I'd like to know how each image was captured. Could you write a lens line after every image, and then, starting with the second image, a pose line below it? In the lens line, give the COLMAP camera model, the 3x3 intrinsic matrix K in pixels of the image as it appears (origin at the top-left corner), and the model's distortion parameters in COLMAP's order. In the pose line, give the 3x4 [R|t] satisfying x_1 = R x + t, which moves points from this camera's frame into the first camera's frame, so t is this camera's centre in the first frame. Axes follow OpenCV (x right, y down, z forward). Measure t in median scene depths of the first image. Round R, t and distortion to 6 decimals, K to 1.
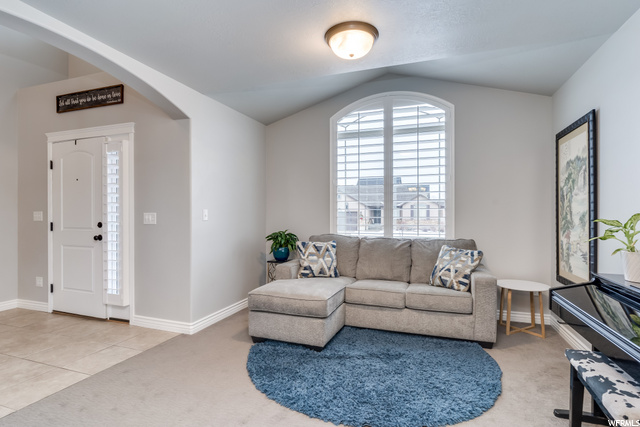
lens RADIAL K [[327.7, 0, 322.1], [0, 327.7, 217.1], [0, 0, 1]] dist [-0.003596, 0.000217]
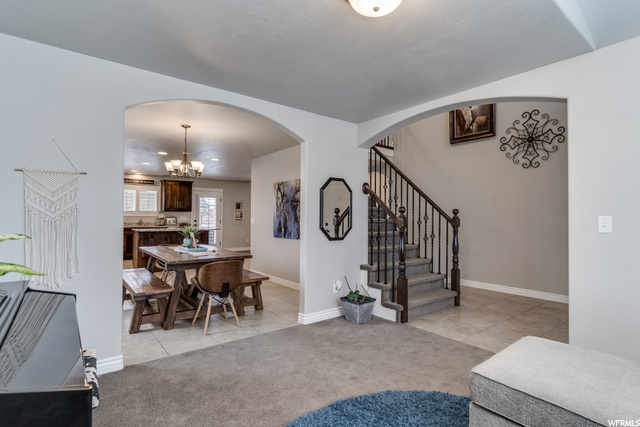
lens RADIAL K [[327.7, 0, 322.1], [0, 327.7, 217.1], [0, 0, 1]] dist [-0.003596, 0.000217]
pose [[-0.533459, -0.004462, -0.845814, 0.652735], [-0.009771, 0.999952, 0.000887, -0.021228], [0.845769, 0.008738, -0.533477, 1.088881]]
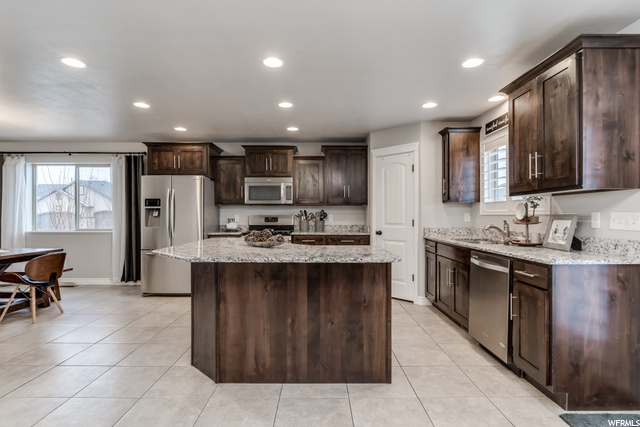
lens RADIAL K [[331.3, 0, 319.1], [0, 331.3, 216.2], [0, 0, 1]] dist [-0.000875, -0.000014]
pose [[-0.337745, -0.000404, 0.941238, -2.066209], [0.001692, 0.999998, 0.001036, -0.004260], [-0.941236, 0.001943, -0.337744, -1.205598]]
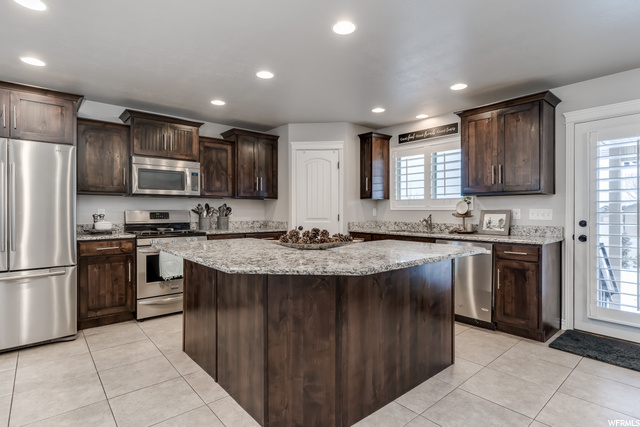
lens RADIAL K [[327.7, 0, 322.1], [0, 327.7, 217.1], [0, 0, 1]] dist [-0.003596, 0.000217]
pose [[-0.868092, -0.009278, 0.496317, -1.488132], [0.000318, 0.999815, 0.019247, -0.004274], [-0.496404, 0.016865, -0.867928, -0.710930]]
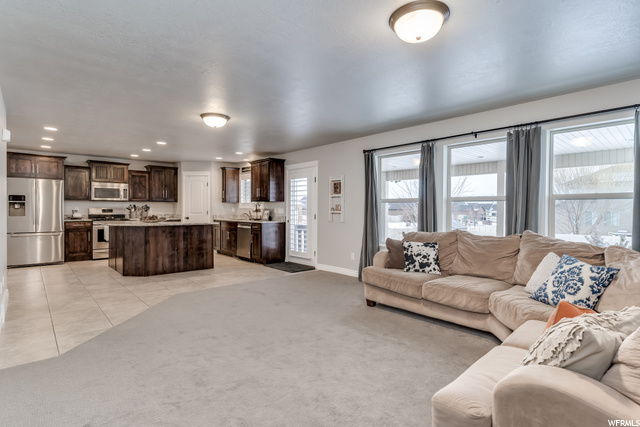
lens RADIAL K [[323.0, 0, 320.0], [0, 323.0, 213.5], [0, 0, 1]] dist [-0.001652, 0.000666]
pose [[-0.879913, -0.011298, 0.475001, -3.061926], [-0.004262, 0.999865, 0.015887, -0.011176], [-0.475117, 0.011955, -0.879842, -0.038020]]
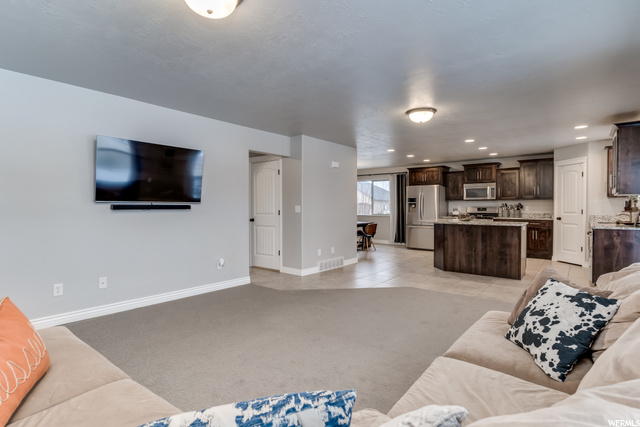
lens RADIAL K [[323.0, 0, 320.0], [0, 323.0, 213.5], [0, 0, 1]] dist [-0.001652, 0.000666]
pose [[0.335016, -0.020409, 0.941991, -3.440479], [0.004828, 0.999789, 0.019944, -0.010721], [-0.942200, -0.002134, 0.335044, -1.187574]]
